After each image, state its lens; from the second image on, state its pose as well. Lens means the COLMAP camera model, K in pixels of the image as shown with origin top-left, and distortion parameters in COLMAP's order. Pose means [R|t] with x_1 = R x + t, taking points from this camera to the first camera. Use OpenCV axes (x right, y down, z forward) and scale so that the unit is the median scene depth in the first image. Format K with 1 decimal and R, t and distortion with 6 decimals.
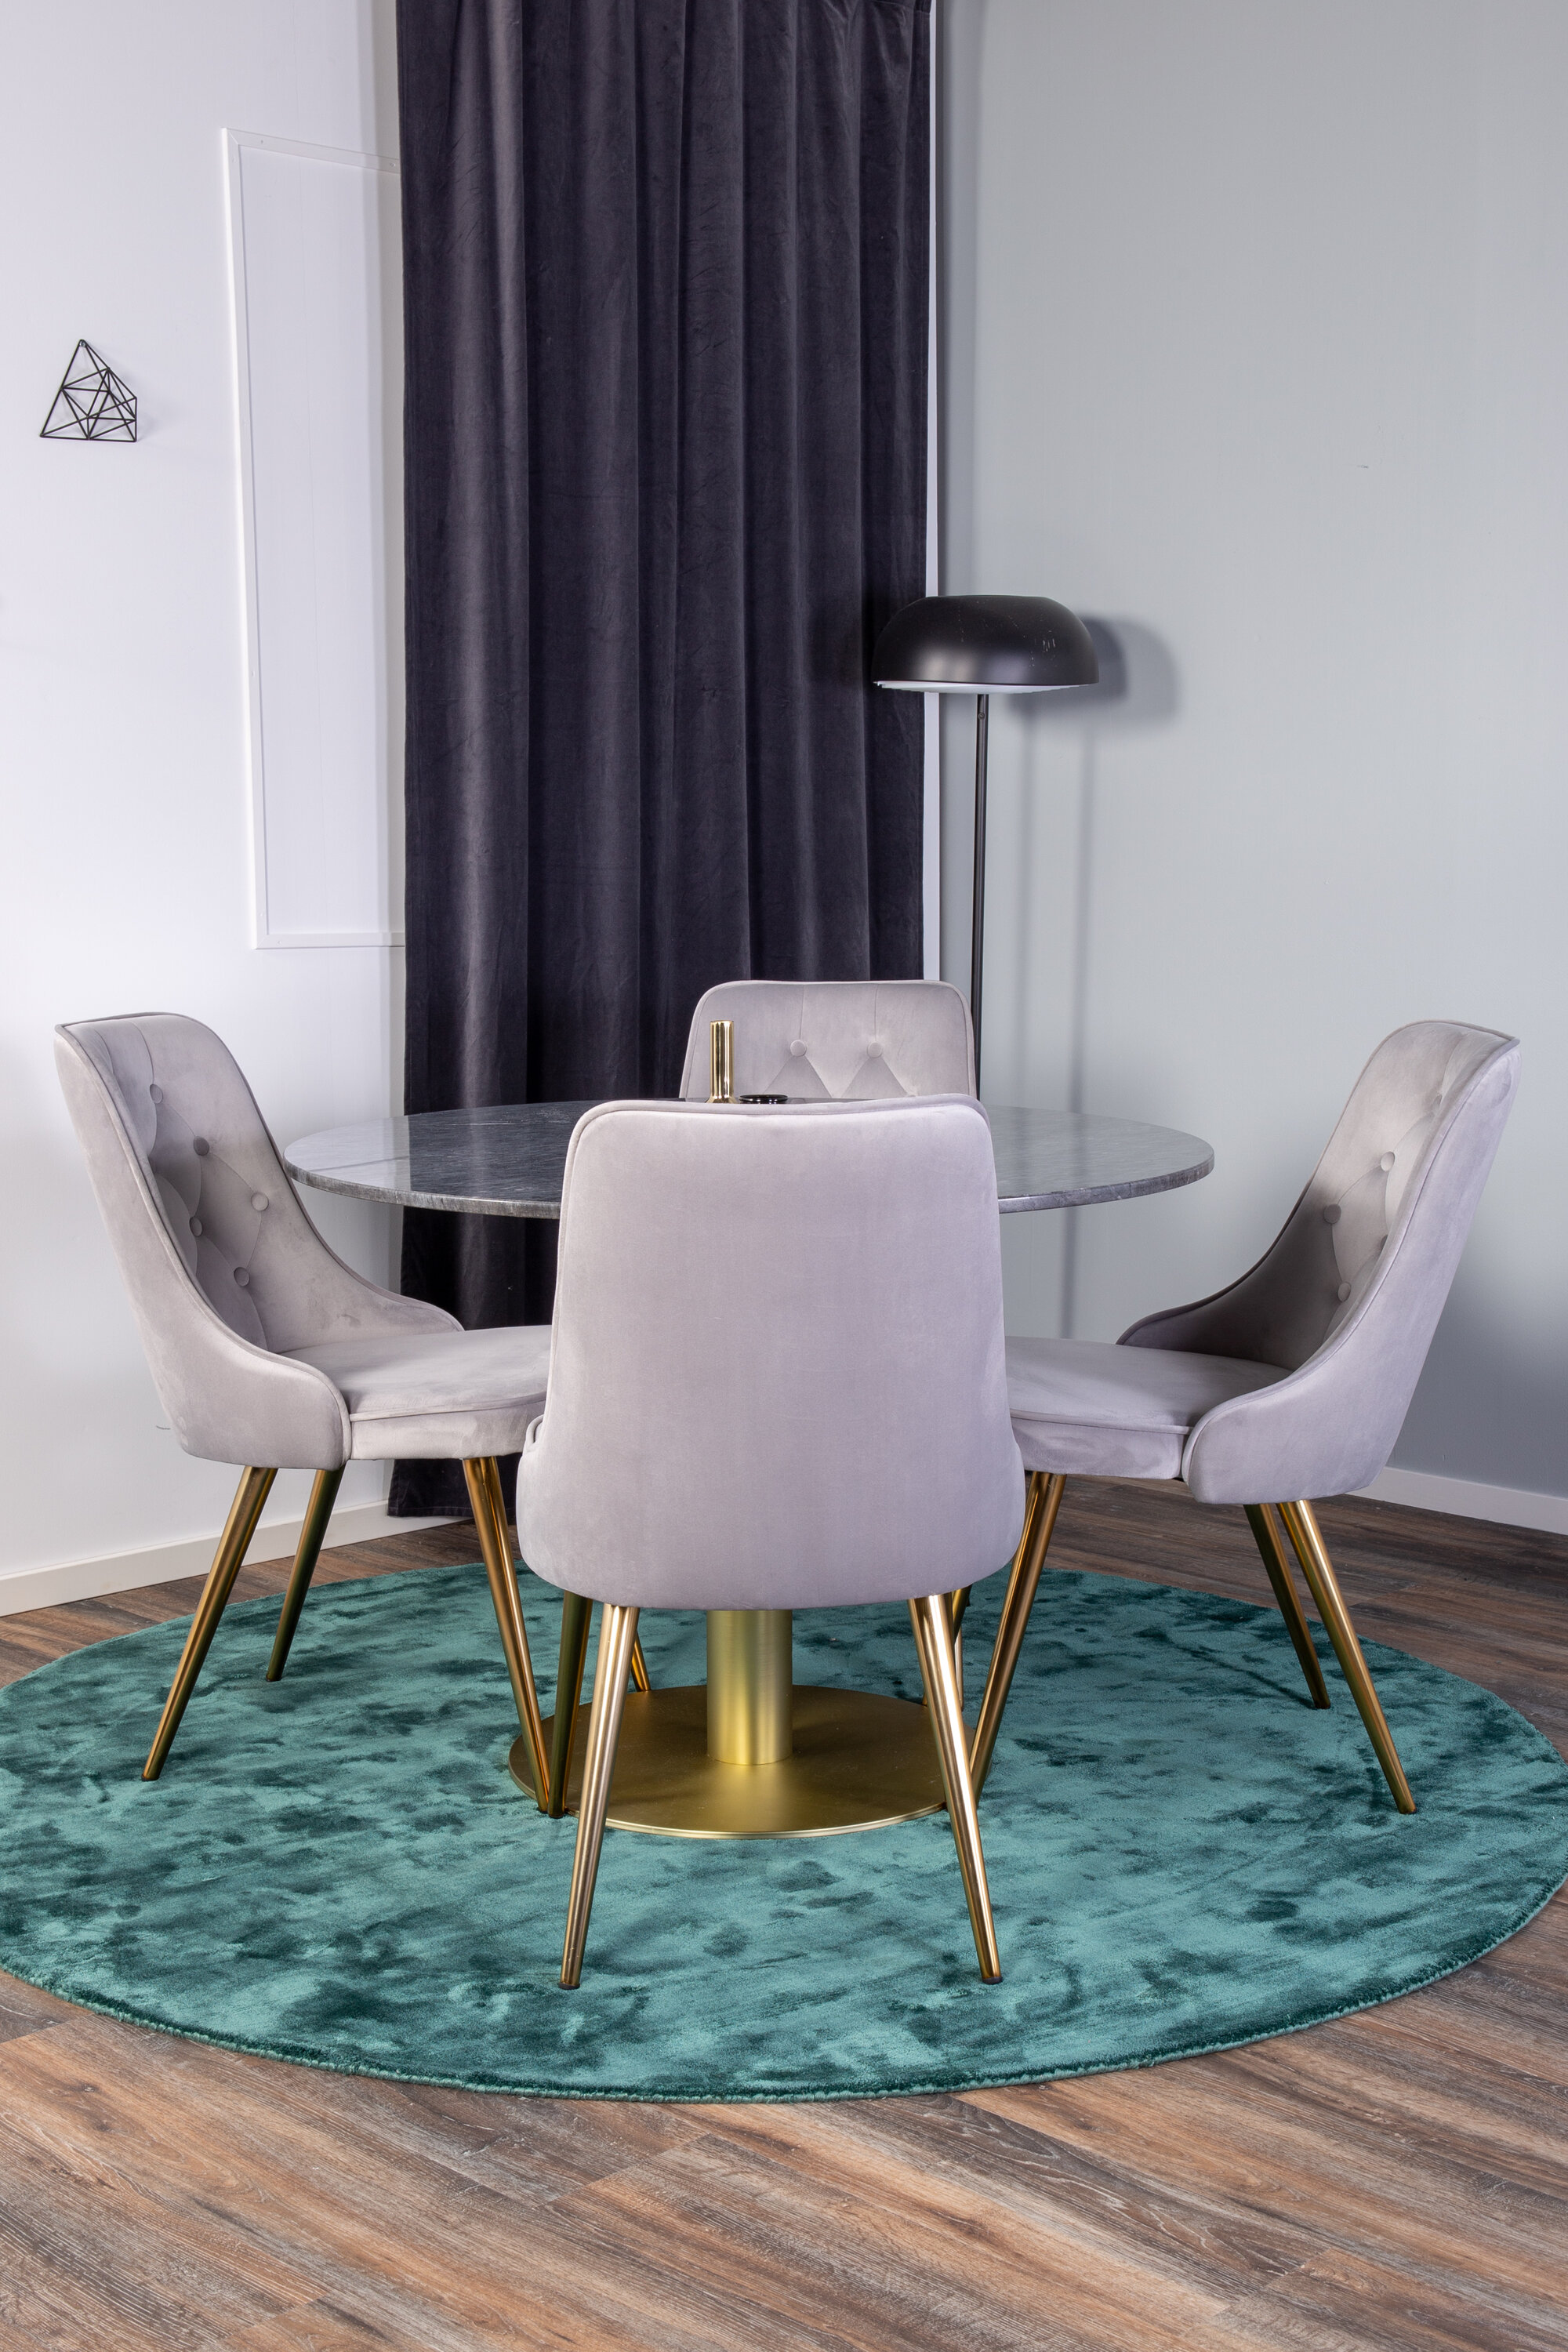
lens RADIAL K [[3065.0, 0, 758.0], [0, 3065.0, 1355.4], [0, 0, 1]] dist [-0.015732, 0.037466]
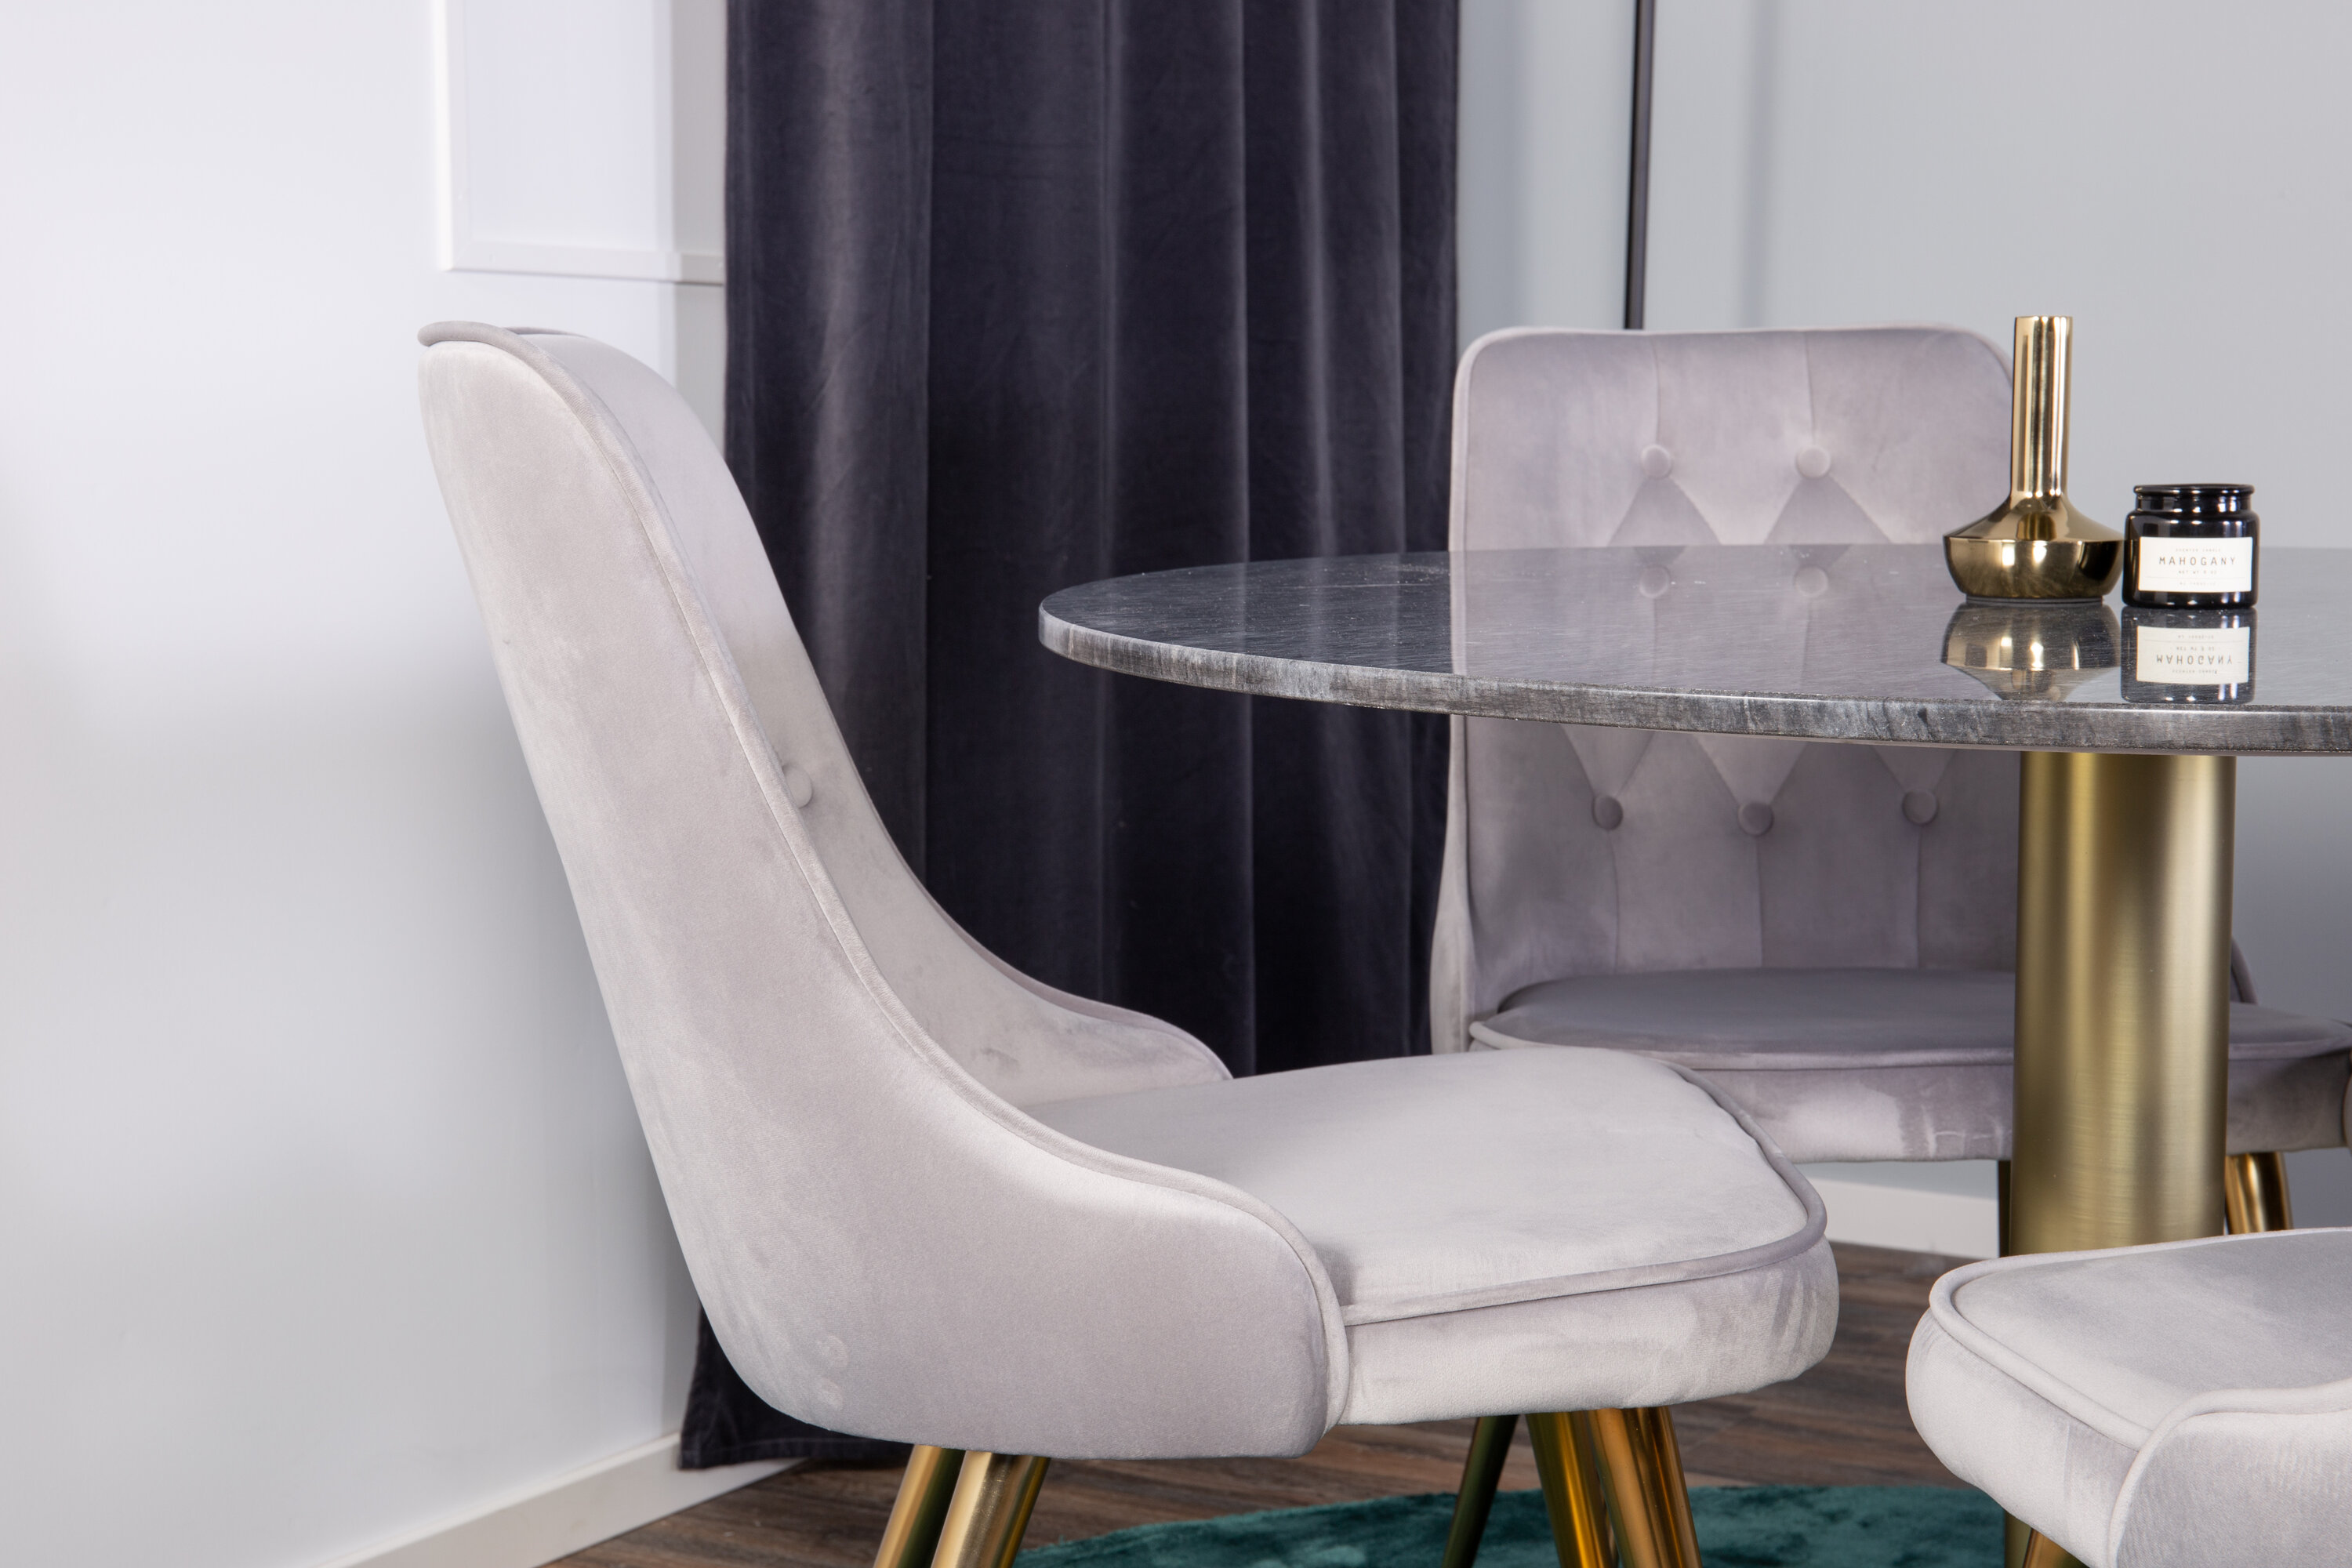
lens RADIAL K [[3977.8, 0, 1174.7], [0, 3977.8, 754.5], [0, 0, 1]] dist [0.046688, 0.151262]
pose [[0.968093, -0.024065, 0.249431, -0.275617], [0.043255, 0.996485, -0.071739, -0.014937], [-0.246828, 0.080239, 0.965732, 0.516913]]
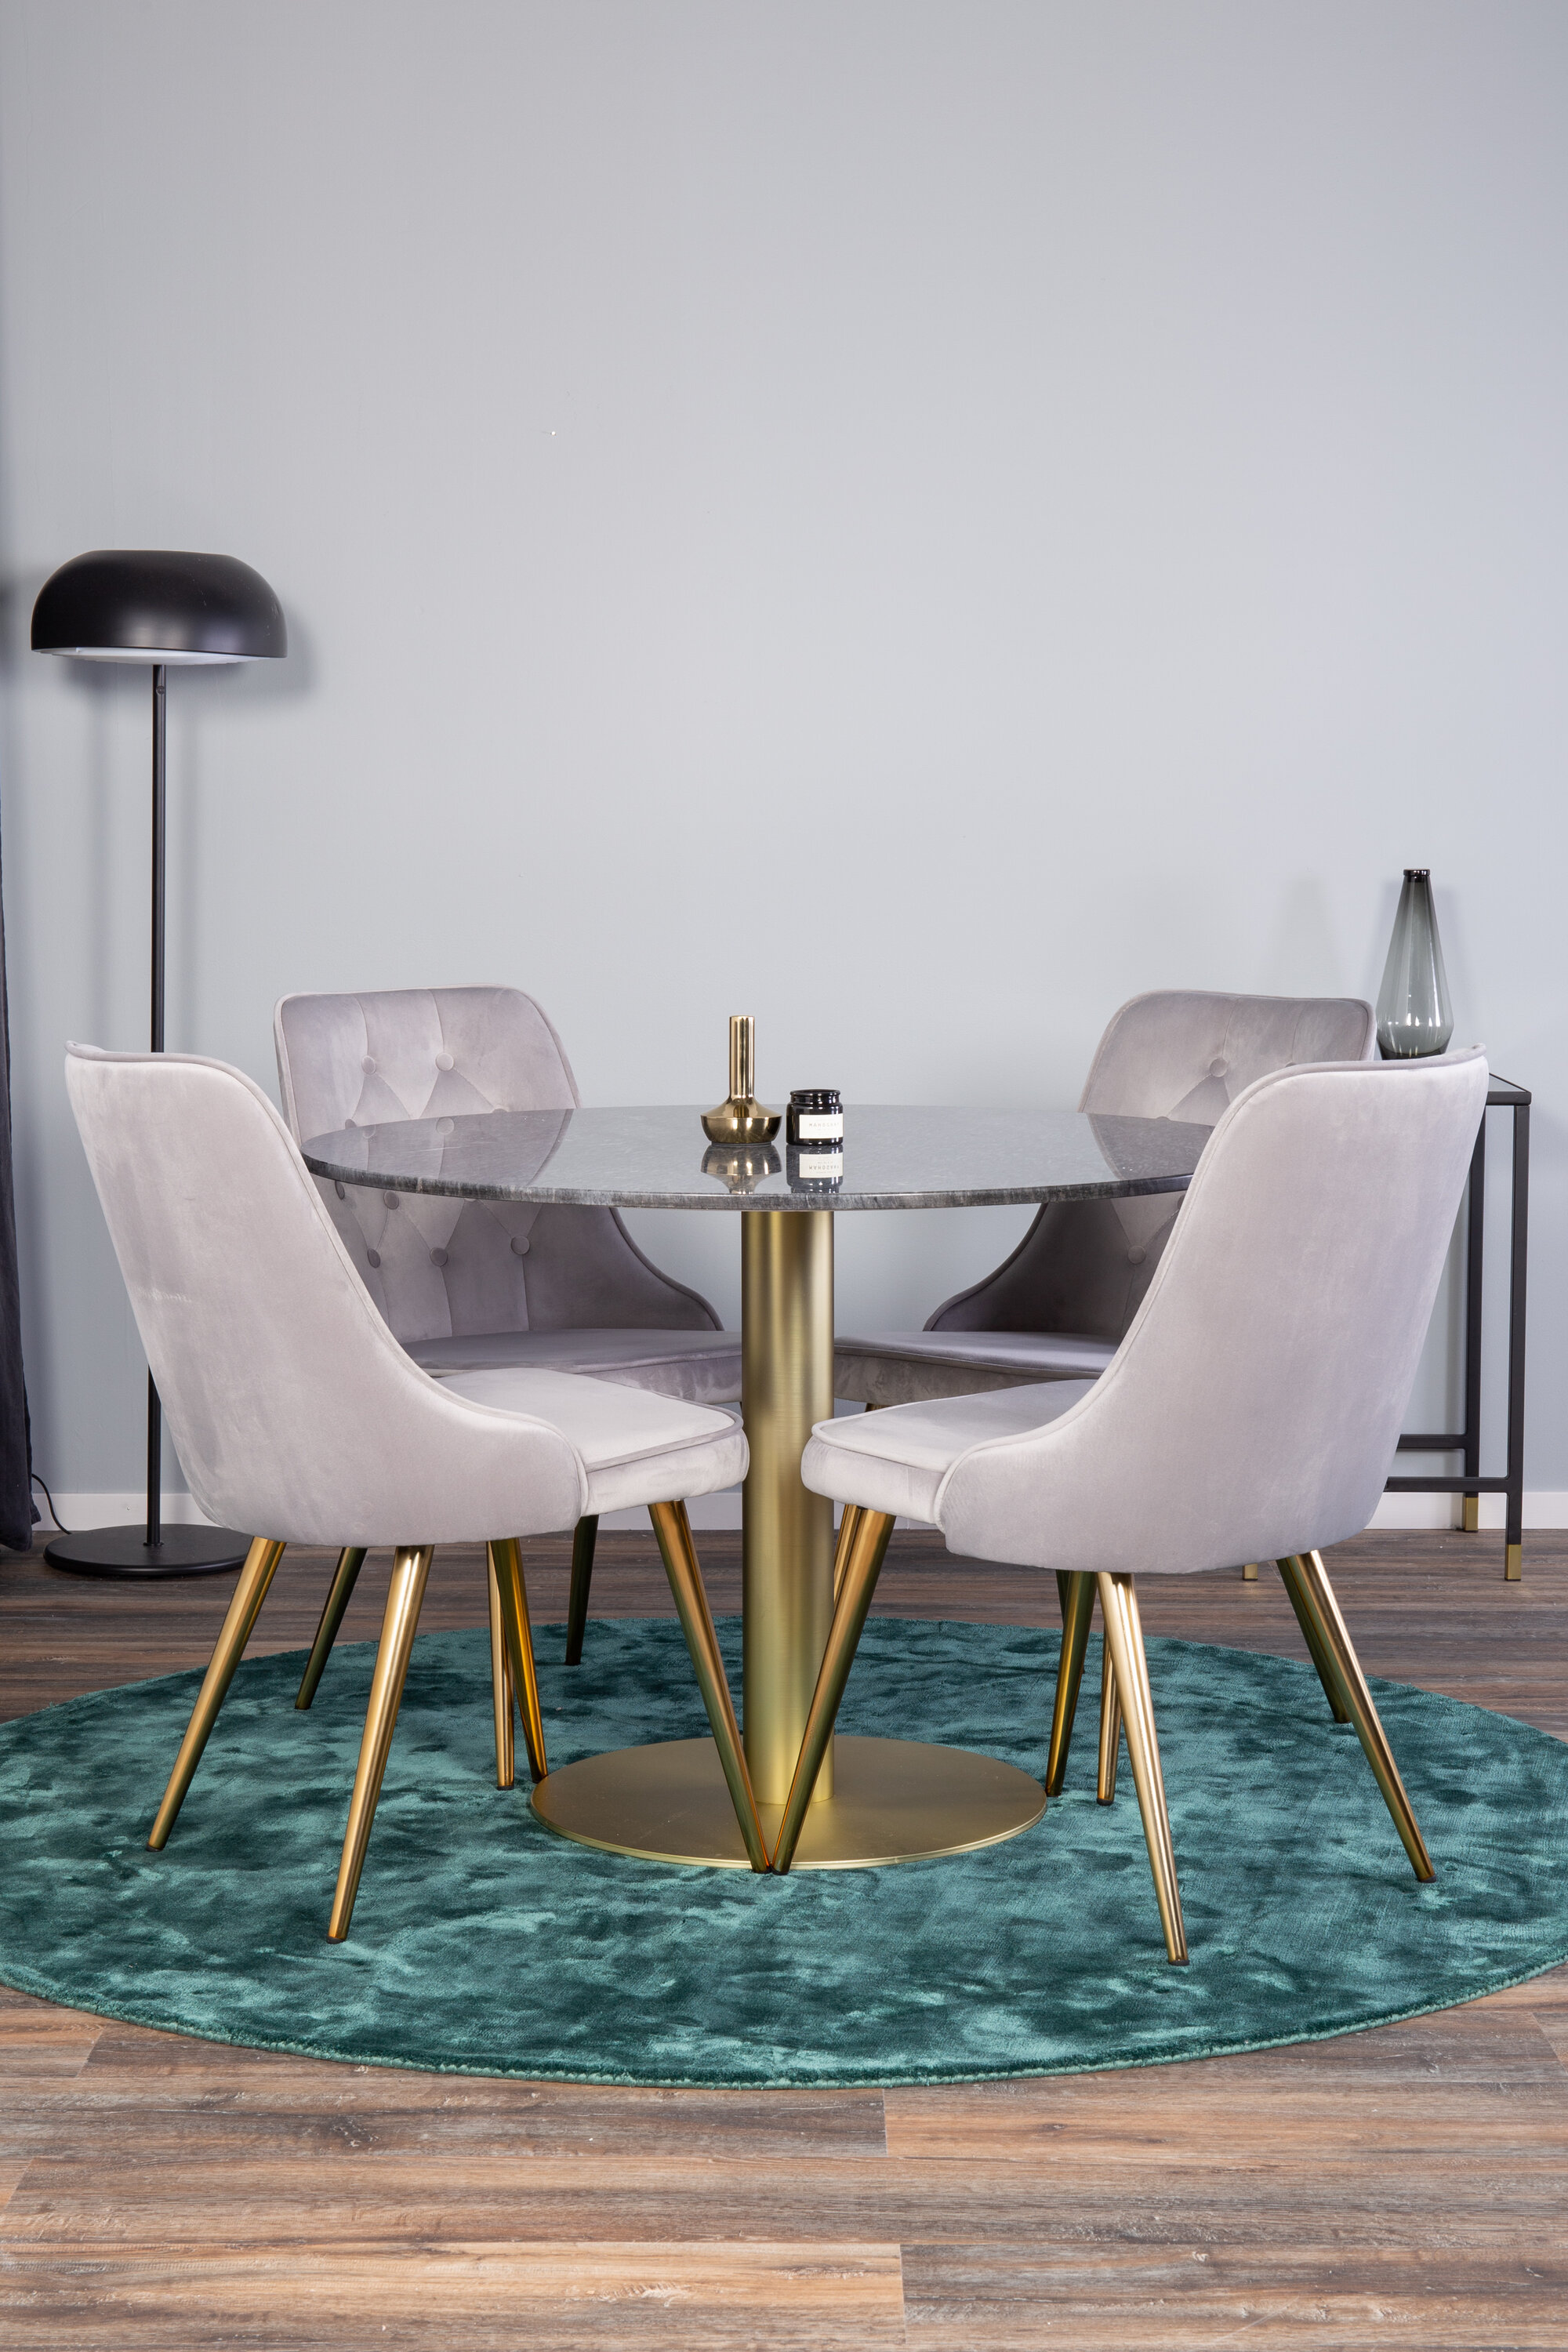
lens RADIAL K [[4095.0, 0, 724.6], [0, 4095.0, 1321.7], [0, 0, 1]] dist [0.040457, 0.170252]
pose [[0.716007, -0.091948, 0.692011, -0.926070], [0.127373, 0.991855, -0.000001, -0.017180], [-0.686374, 0.088144, 0.721887, 0.103811]]
